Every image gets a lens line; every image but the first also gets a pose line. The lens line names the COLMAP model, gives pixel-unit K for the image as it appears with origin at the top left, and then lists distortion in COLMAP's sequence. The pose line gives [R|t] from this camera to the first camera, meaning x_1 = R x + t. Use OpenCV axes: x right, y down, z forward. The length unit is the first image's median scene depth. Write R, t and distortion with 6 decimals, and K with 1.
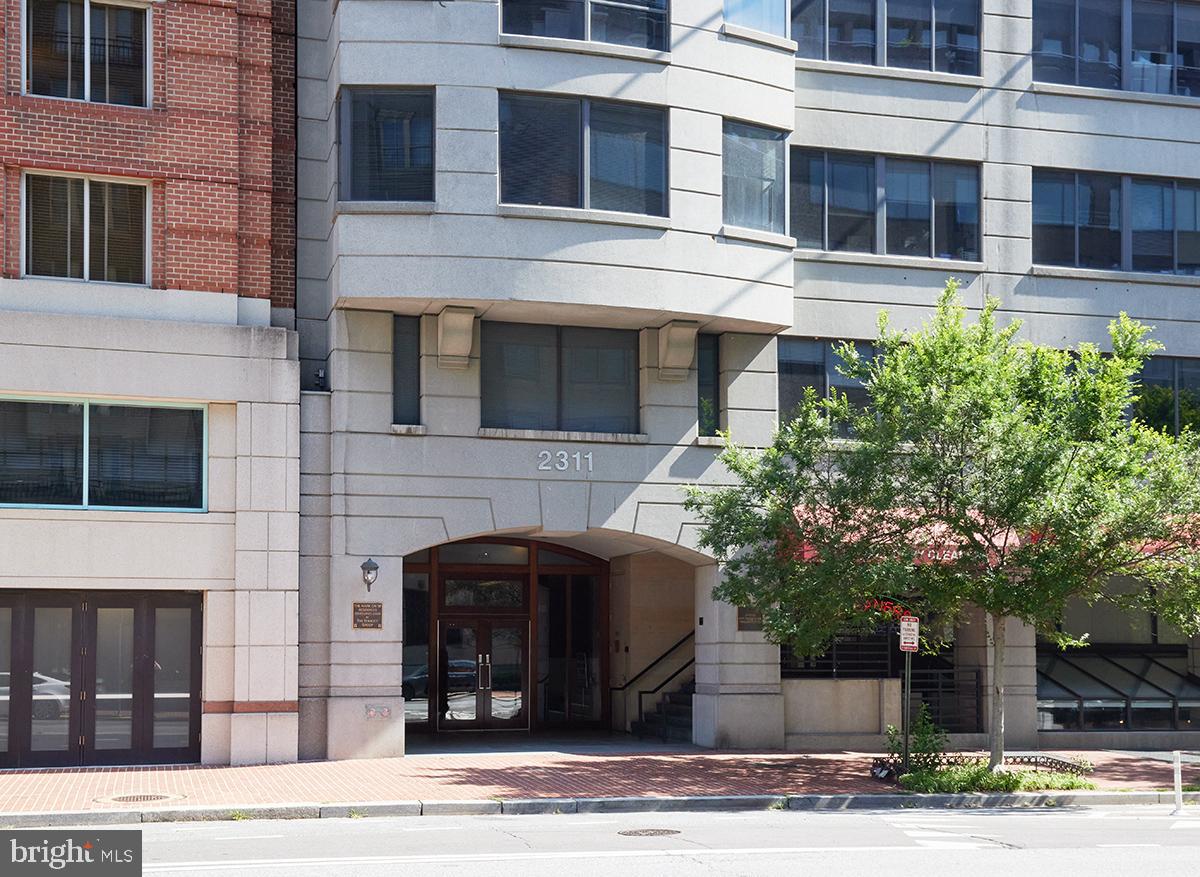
lens RADIAL K [[1953.0, 0, 600.0], [0, 1953.0, 438.5], [0, 0, 1]] dist [0.153861, -0.031418]
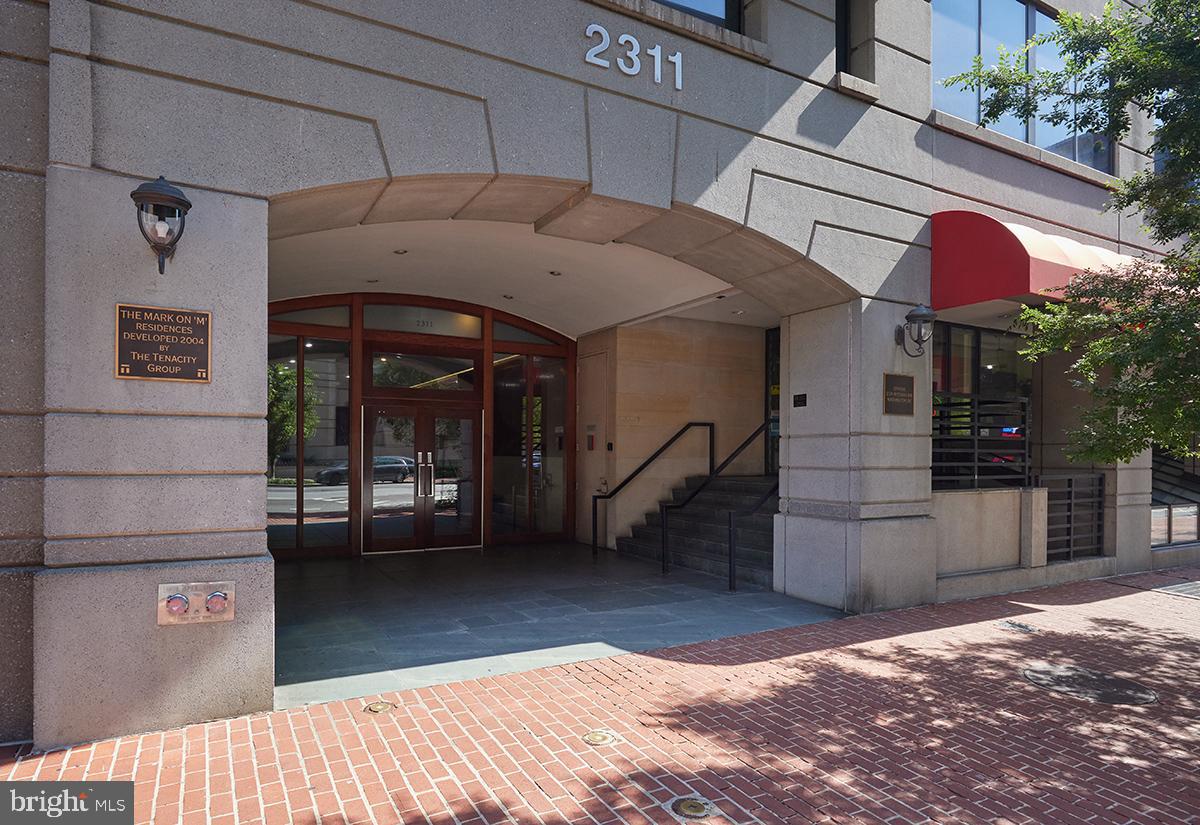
lens RADIAL K [[678.4, 0, 562.5], [0, 678.4, 441.2], [0, 0, 1]] dist [-0.001830, -0.000298]
pose [[0.978553, 0.008004, 0.205838, -0.068767], [-0.026986, 0.995614, 0.089577, 0.091243], [-0.204218, -0.093210, 0.974478, 0.824193]]
